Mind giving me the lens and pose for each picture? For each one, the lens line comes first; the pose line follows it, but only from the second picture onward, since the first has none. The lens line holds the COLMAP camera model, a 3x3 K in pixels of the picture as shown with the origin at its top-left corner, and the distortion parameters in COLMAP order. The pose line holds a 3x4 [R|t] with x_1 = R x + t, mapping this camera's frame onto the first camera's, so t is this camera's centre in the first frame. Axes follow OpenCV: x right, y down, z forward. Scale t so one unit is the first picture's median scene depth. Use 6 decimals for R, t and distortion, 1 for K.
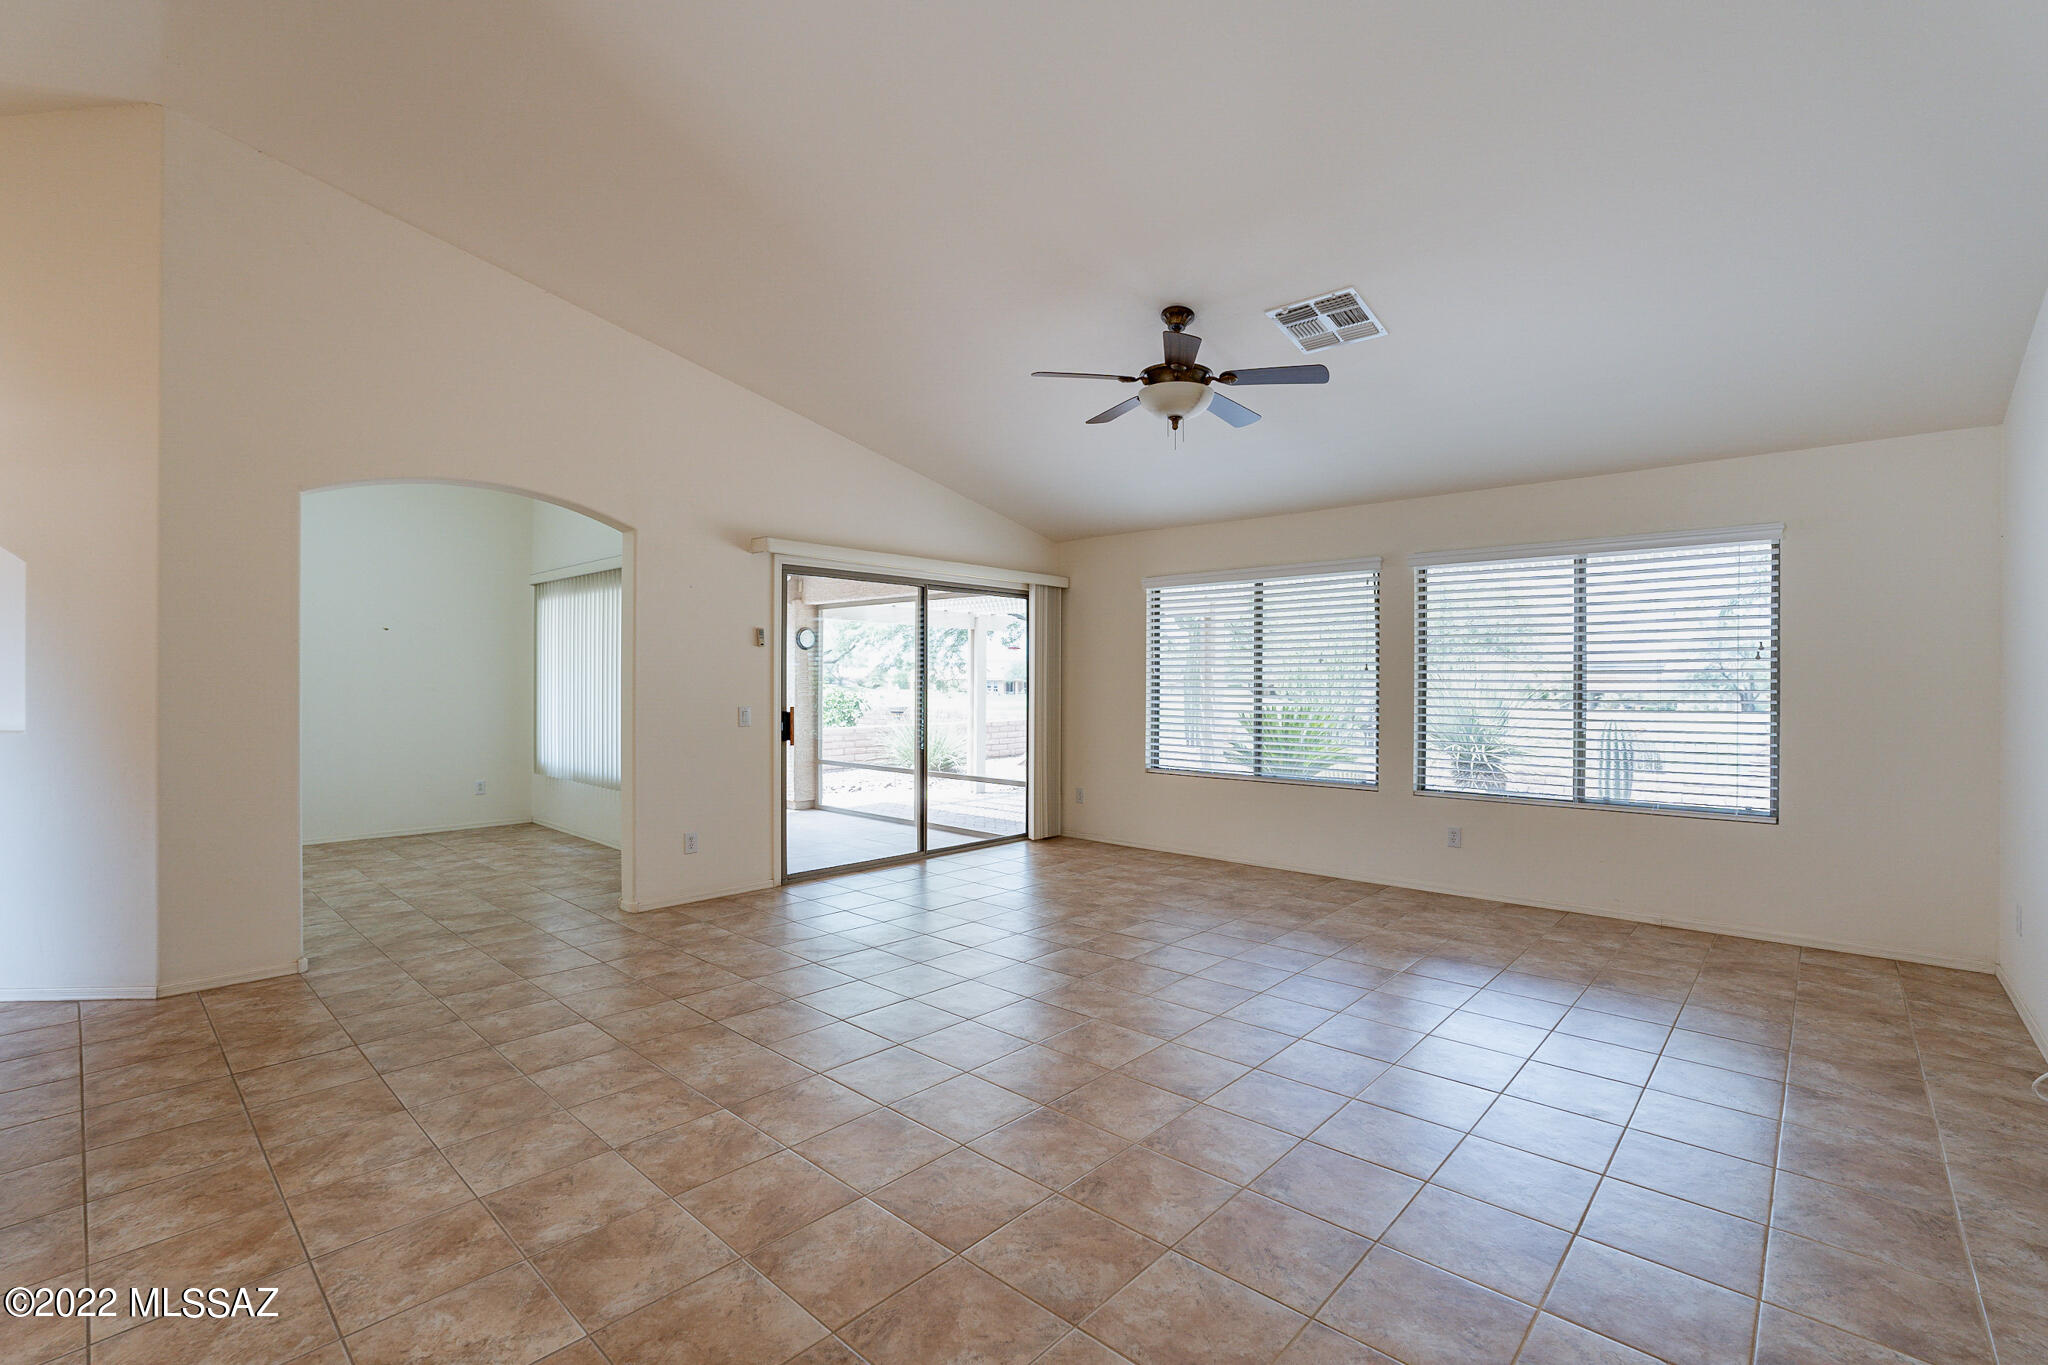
lens RADIAL K [[913.4, 0, 1024.0], [0, 913.4, 682.5], [0, 0, 1]] dist [-0.059641, 0.022335]
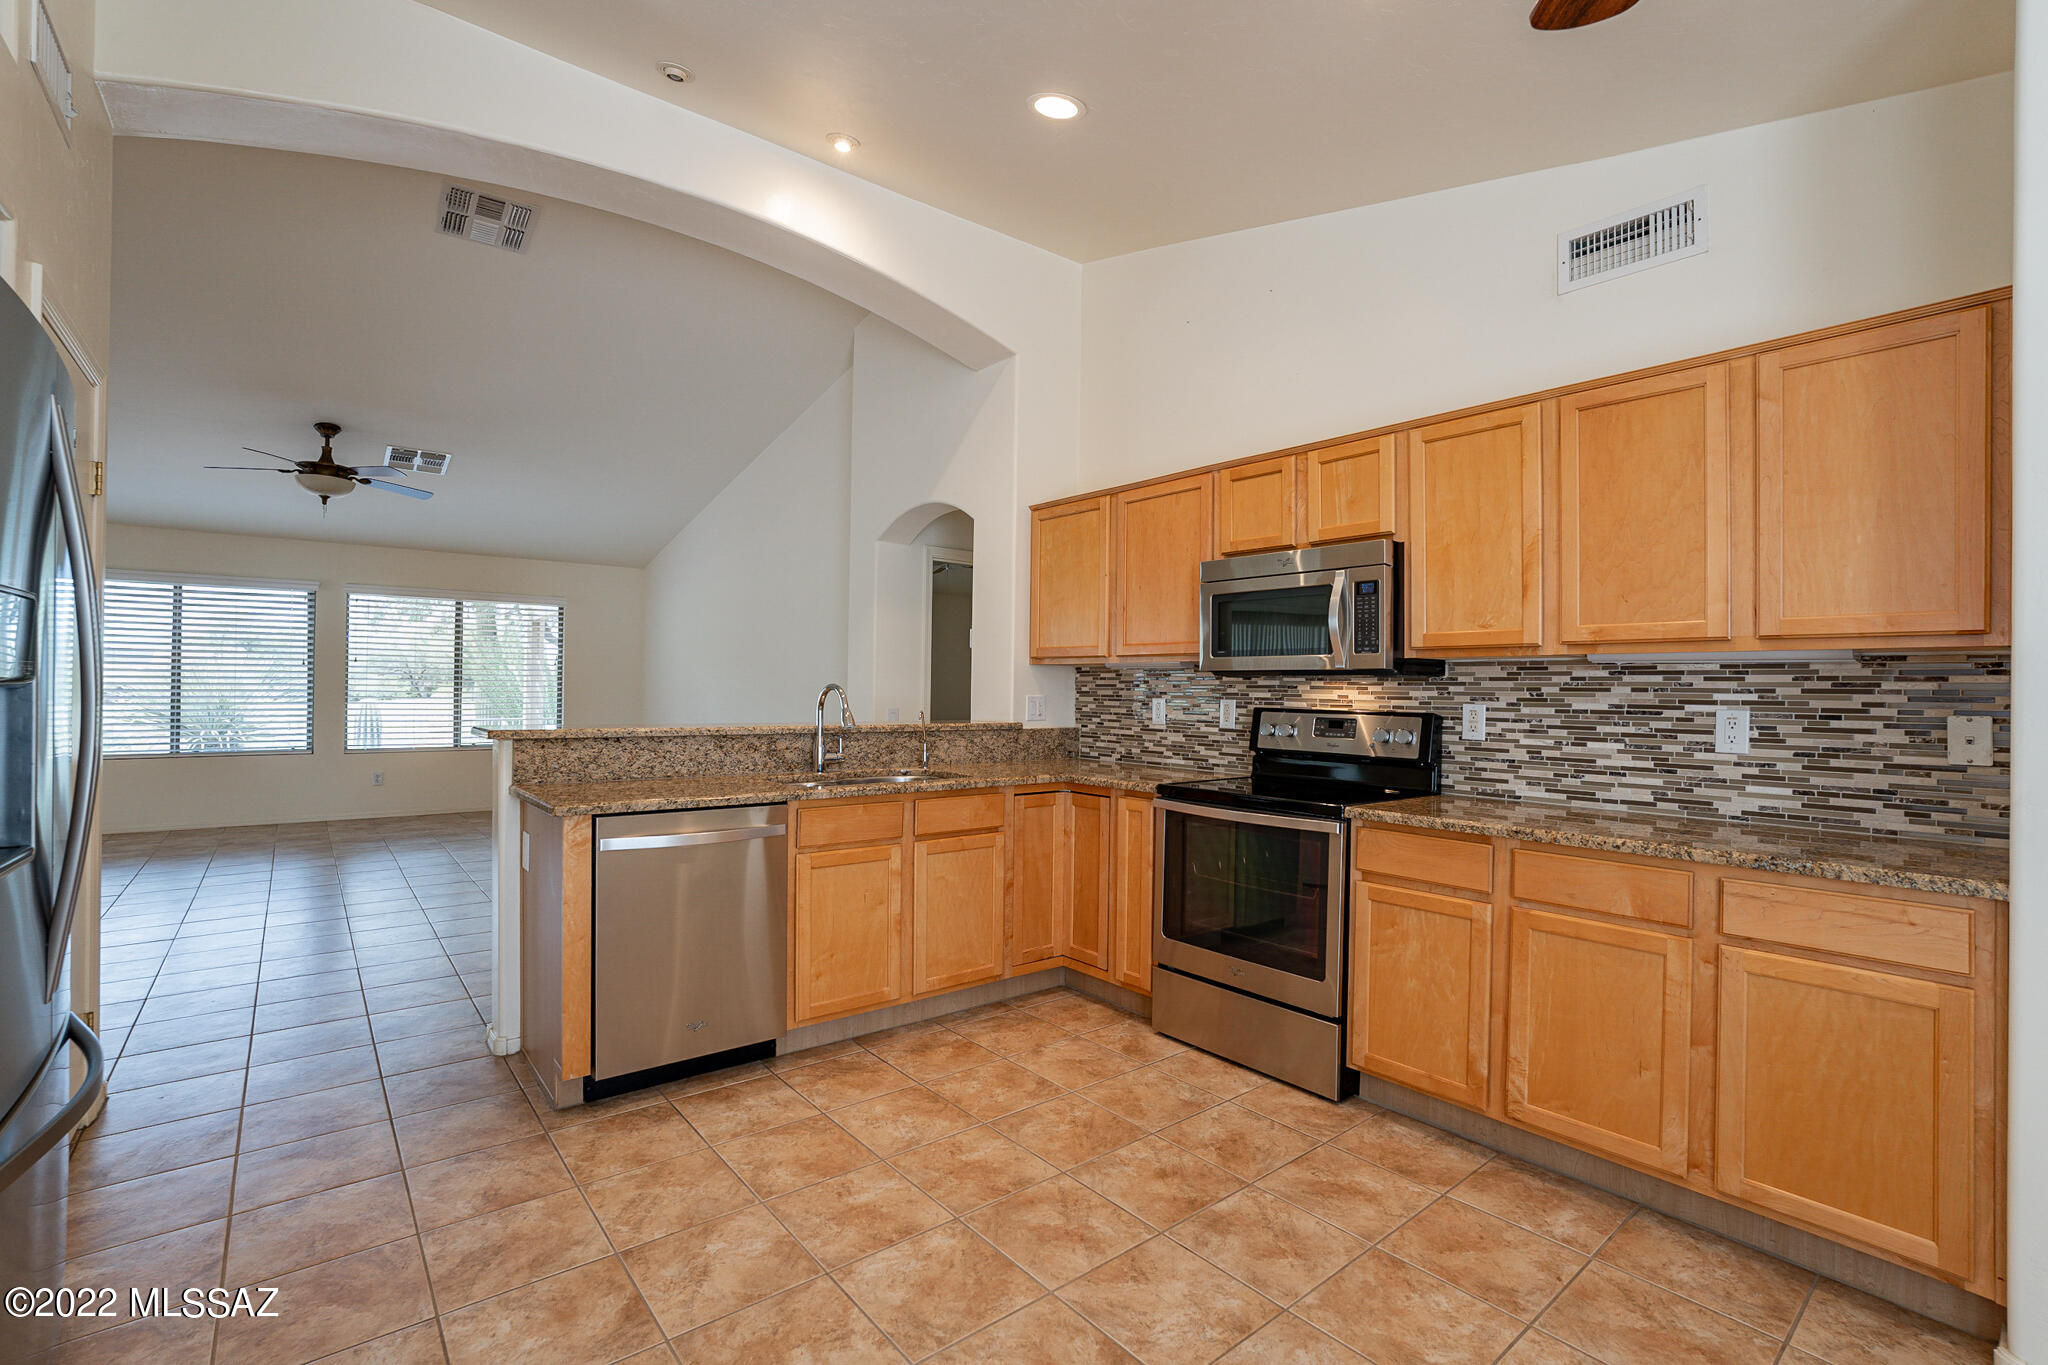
lens RADIAL K [[905.3, 0, 1034.9], [0, 905.3, 679.0], [0, 0, 1]] dist [-0.062537, 0.022278]
pose [[0.139616, 0.007286, 0.990179, -1.088734], [-0.012260, 0.999909, -0.005629, 0.002628], [-0.990130, -0.011354, 0.139692, -0.366045]]
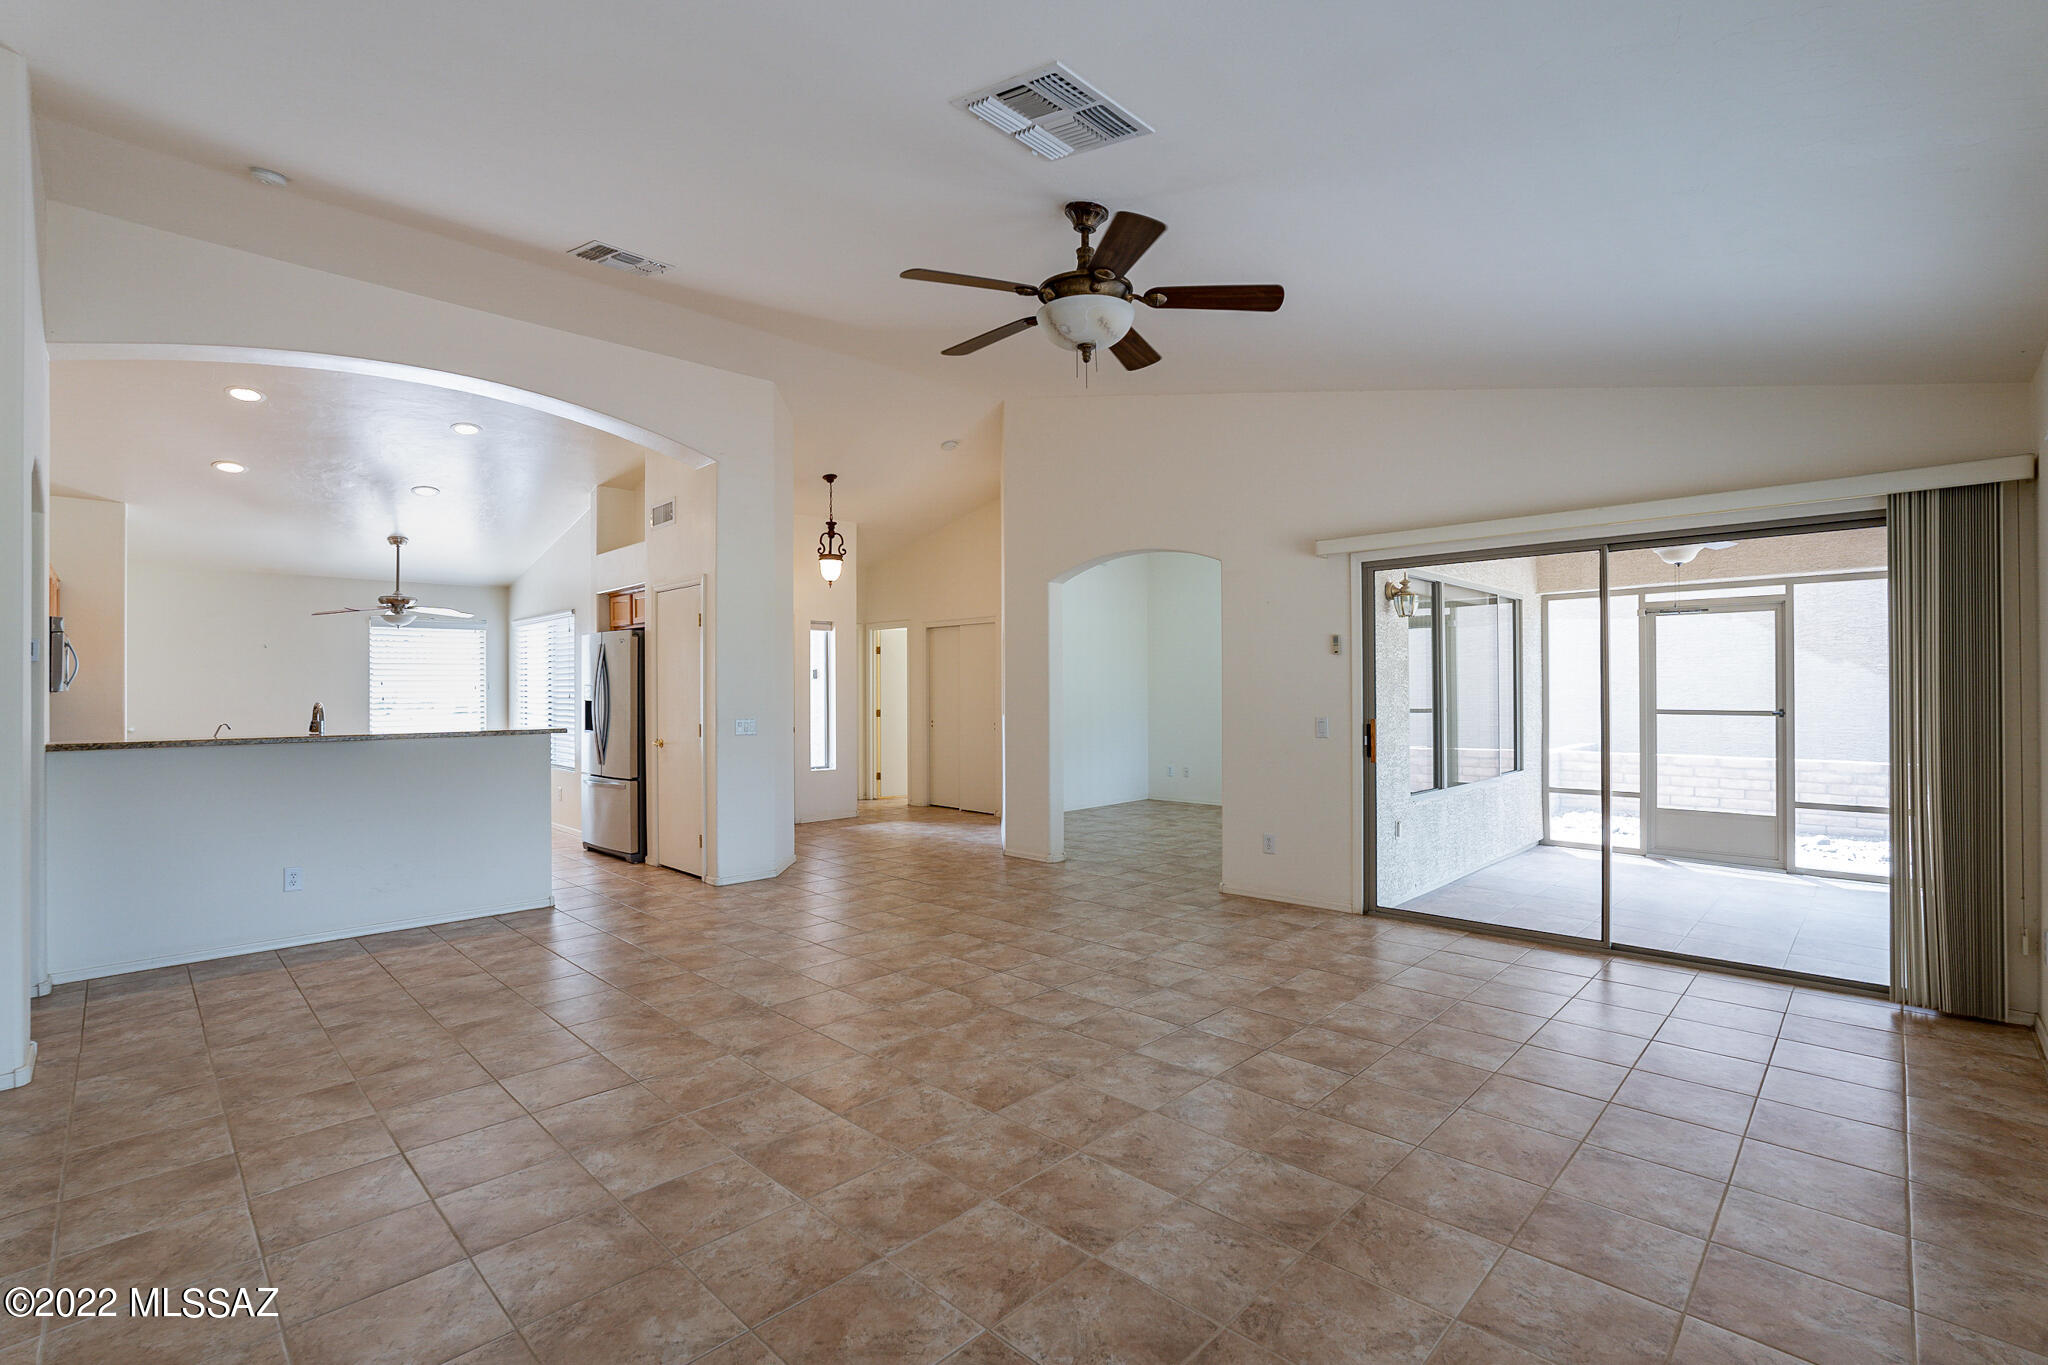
lens RADIAL K [[921.9, 0, 1019.4], [0, 921.9, 680.3], [0, 0, 1]] dist [-0.058010, 0.022369]
pose [[-0.037306, -0.015129, -0.999189, 0.912413], [0.005749, 0.999866, -0.015354, 0.000623], [0.999287, -0.006317, -0.037214, 0.947355]]
